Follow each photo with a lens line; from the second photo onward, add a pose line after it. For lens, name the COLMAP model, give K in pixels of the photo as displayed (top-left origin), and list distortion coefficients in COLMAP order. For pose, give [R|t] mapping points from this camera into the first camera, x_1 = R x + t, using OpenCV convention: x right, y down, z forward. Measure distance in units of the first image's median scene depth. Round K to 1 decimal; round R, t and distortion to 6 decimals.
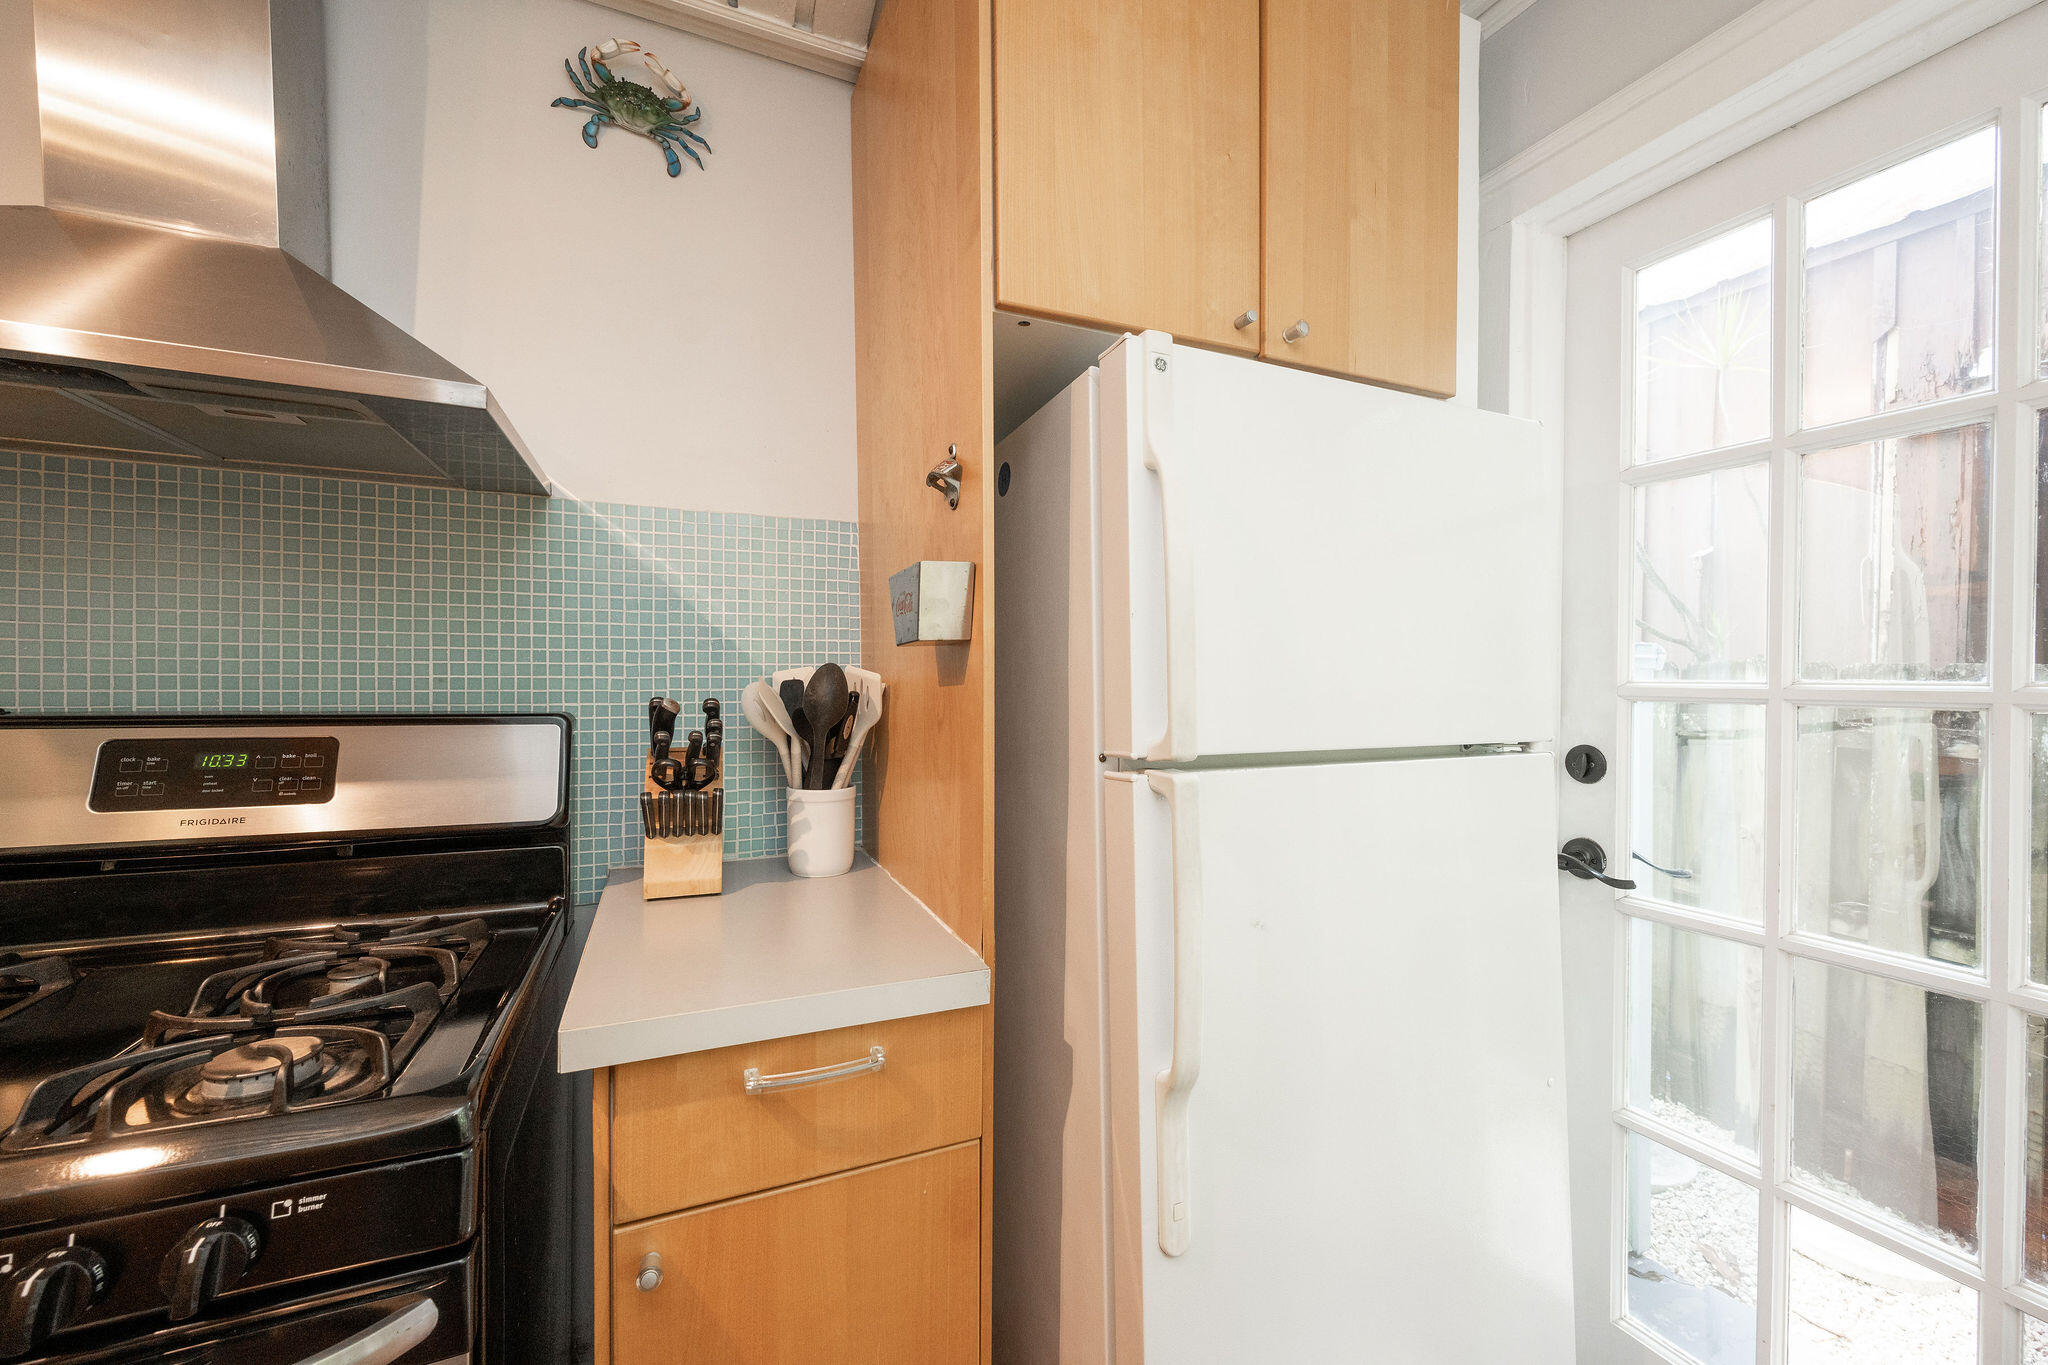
lens RADIAL K [[806.2, 0, 1035.0], [0, 806.2, 684.1], [0, 0, 1]] dist [-0.002033, -0.000455]
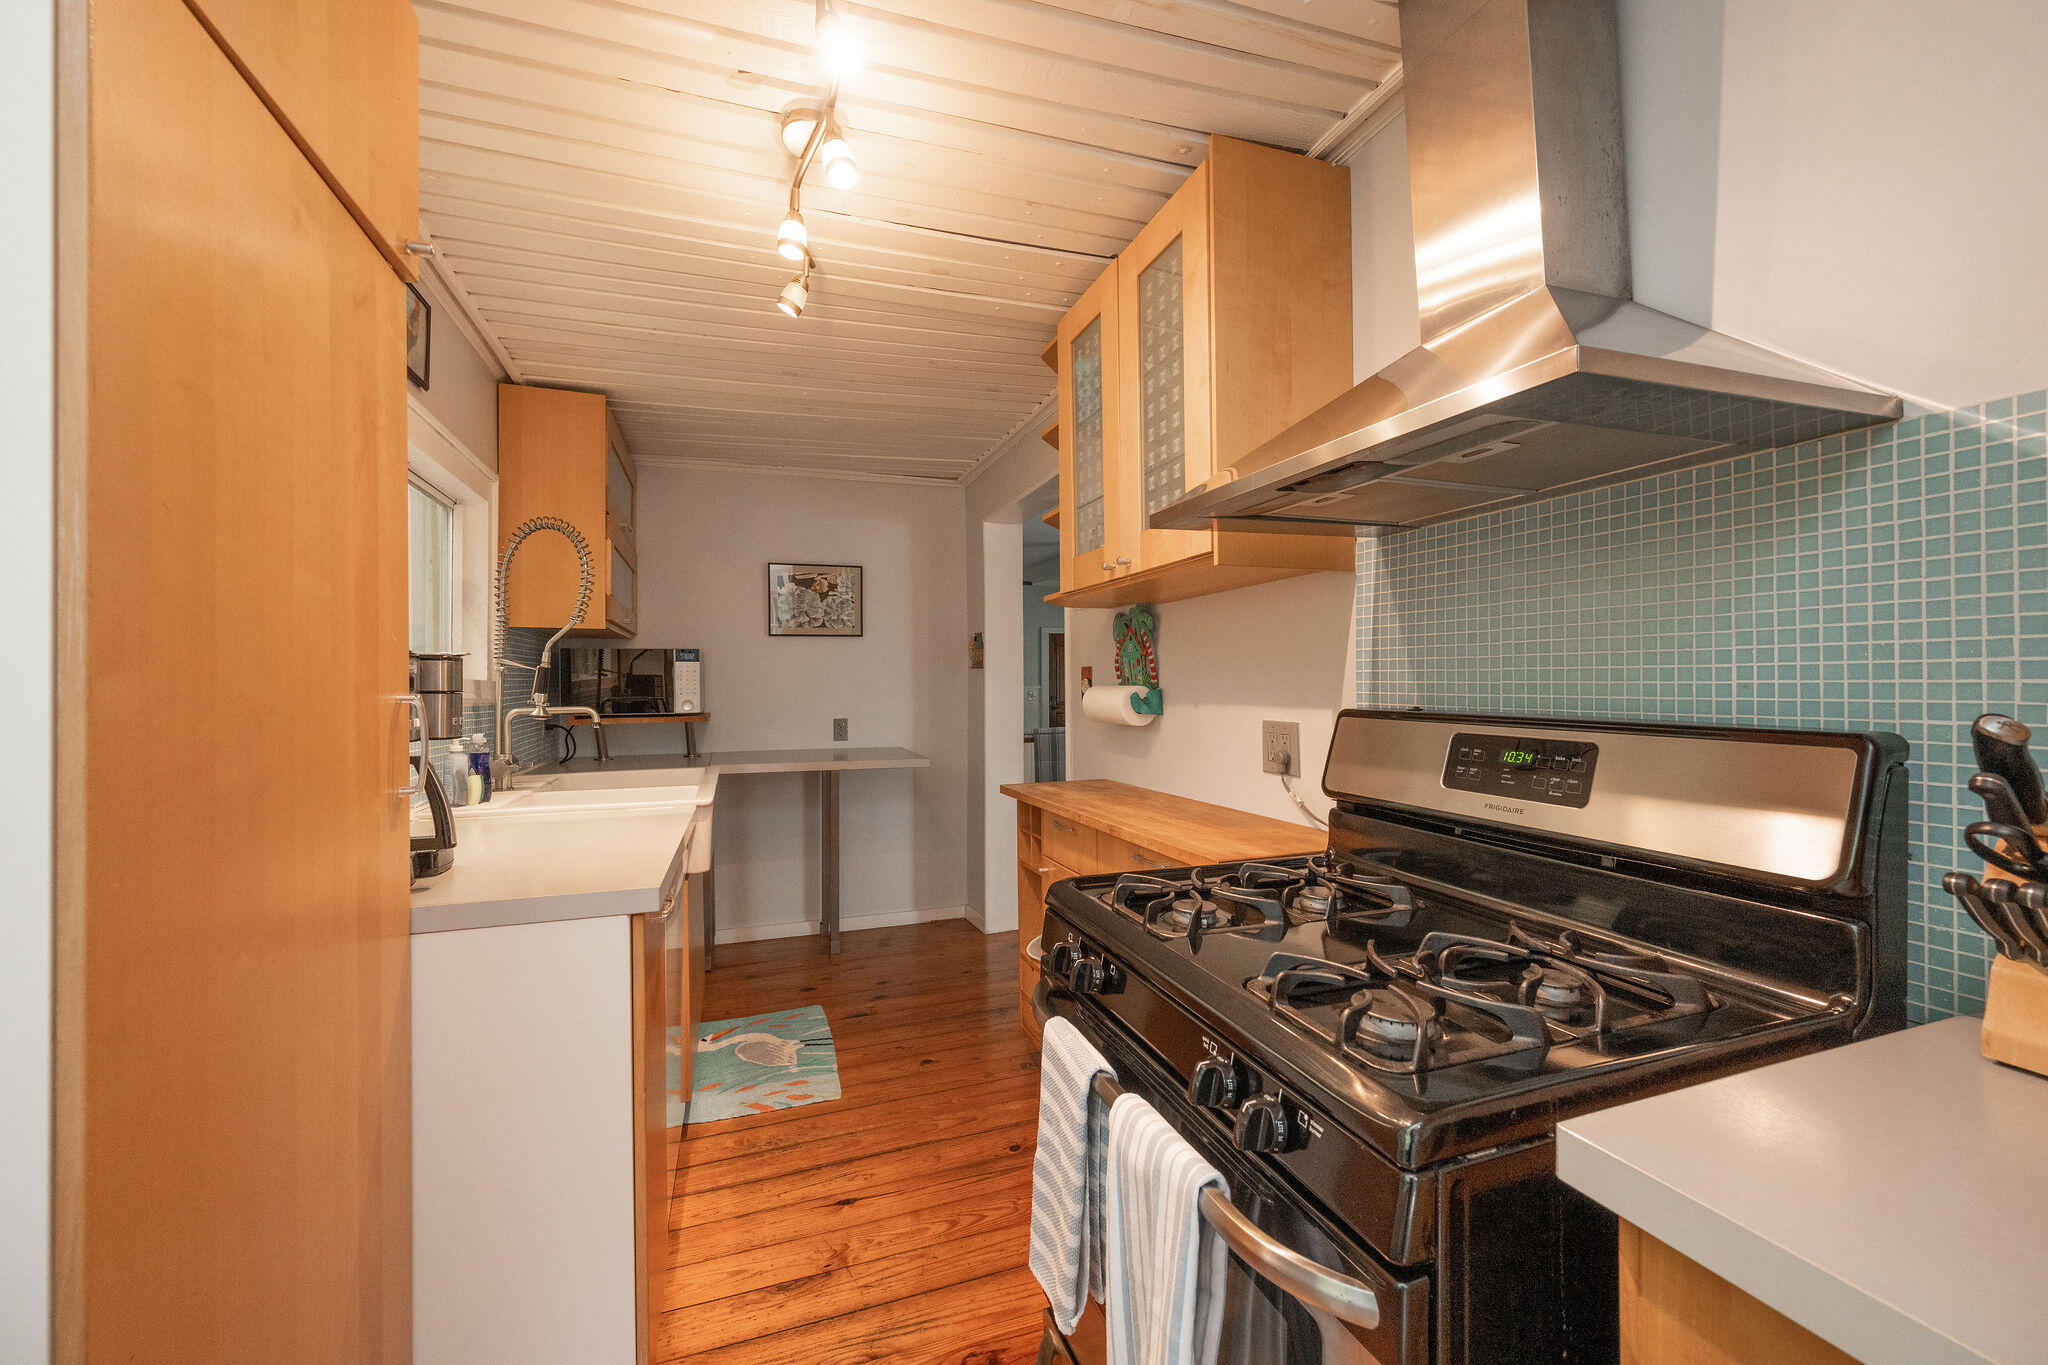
lens RADIAL K [[806.2, 0, 1031.4], [0, 806.2, 681.5], [0, 0, 1]] dist [-0.002033, -0.000455]
pose [[-0.089392, -0.011696, -0.995928, 0.163905], [-0.008787, 0.999901, -0.010954, 0.006017], [0.995958, 0.007772, -0.089486, 0.362940]]
